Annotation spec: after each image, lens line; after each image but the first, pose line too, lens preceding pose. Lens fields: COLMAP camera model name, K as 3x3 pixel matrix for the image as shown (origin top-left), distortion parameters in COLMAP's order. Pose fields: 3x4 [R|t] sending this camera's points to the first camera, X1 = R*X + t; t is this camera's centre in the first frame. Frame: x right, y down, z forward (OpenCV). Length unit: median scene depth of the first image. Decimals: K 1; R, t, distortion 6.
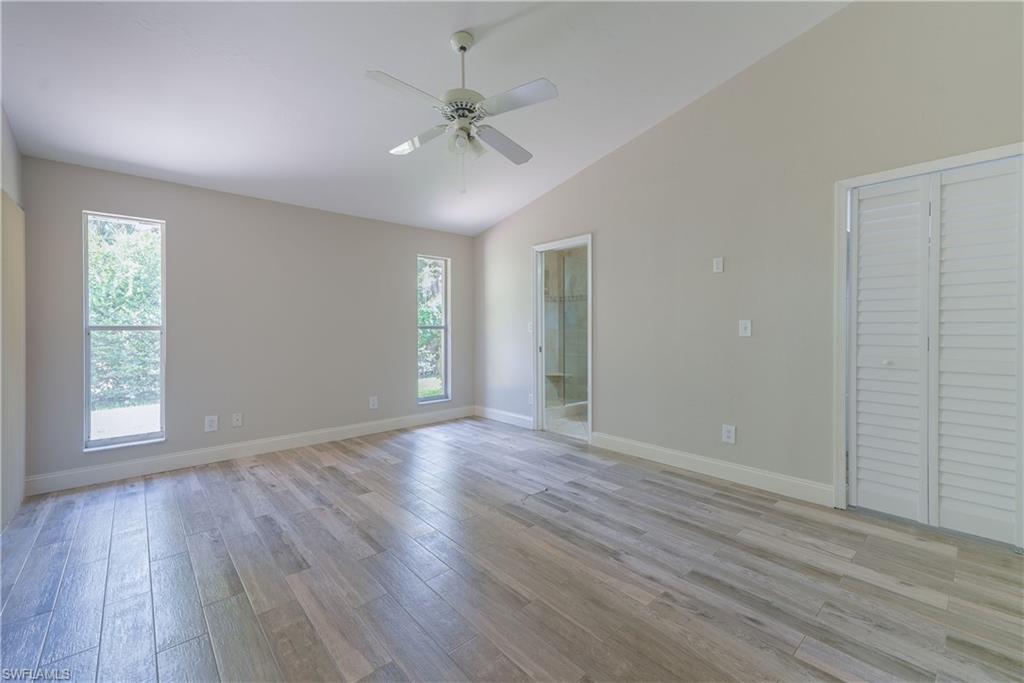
lens RADIAL K [[419.7, 0, 545.8], [0, 419.7, 339.2], [0, 0, 1]] dist [0.035971, -0.008966]
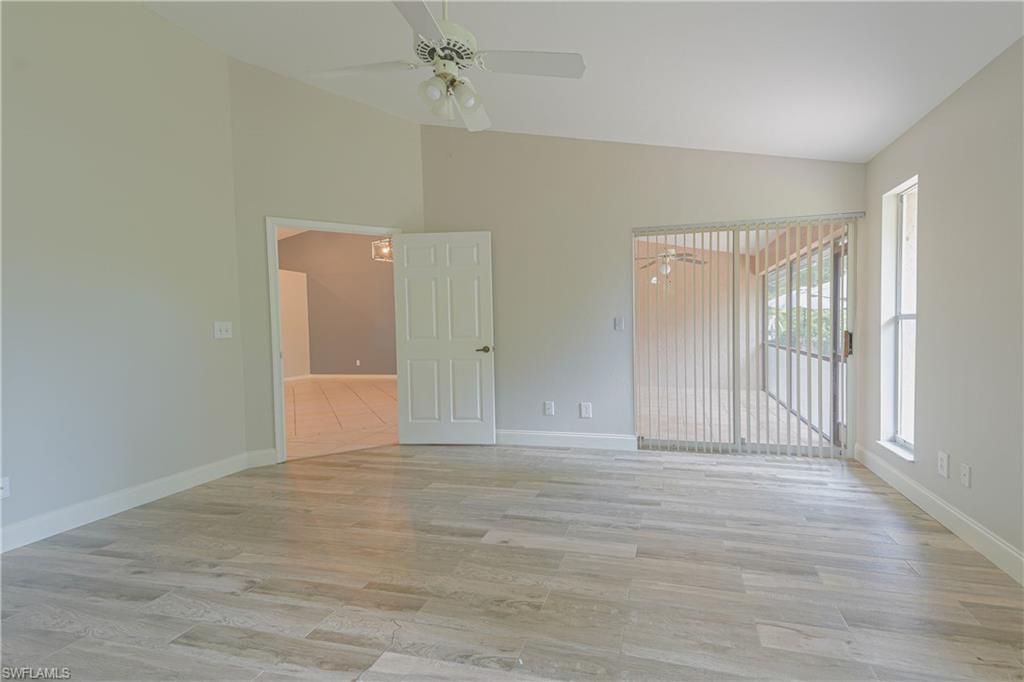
lens RADIAL K [[419.7, 0, 545.8], [0, 419.7, 338.7], [0, 0, 1]] dist [0.035971, -0.008966]
pose [[-0.873302, 0.036931, -0.485778, 0.037123], [0.009372, 0.998212, 0.059040, -0.033365], [0.487089, 0.047007, -0.872086, 1.649140]]
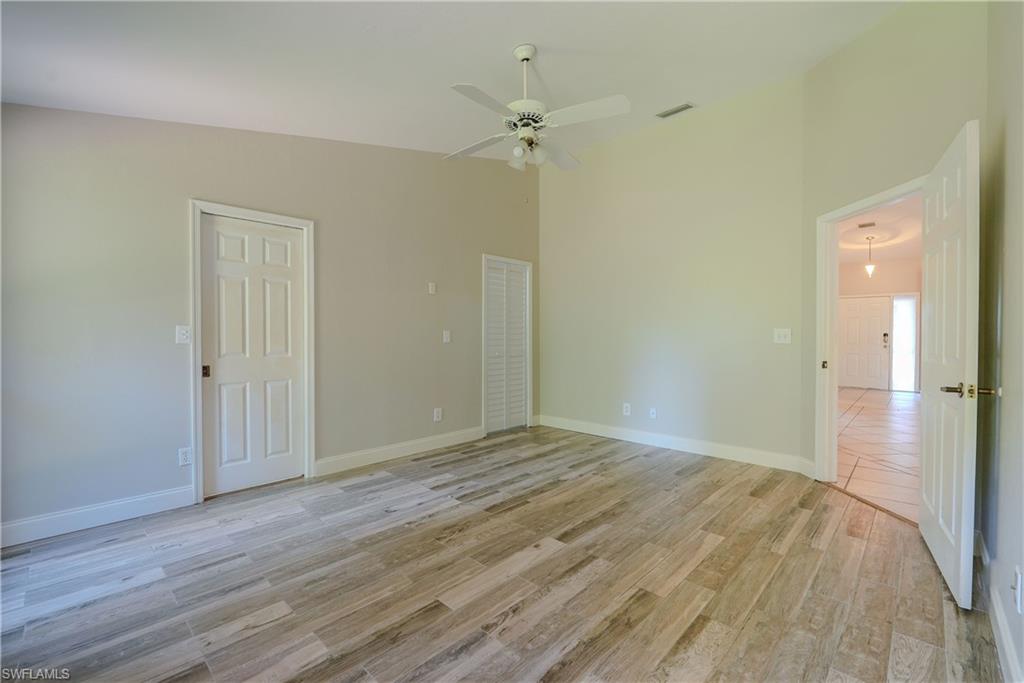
lens RADIAL K [[435.1, 0, 512.0], [0, 435.1, 341.5], [0, 0, 1]] dist [0.000338, -0.000447]
pose [[-0.046866, -0.011655, 0.998833, -1.124765], [0.024162, 0.999626, 0.012798, -0.013291], [-0.998609, 0.024733, -0.046567, 1.001380]]
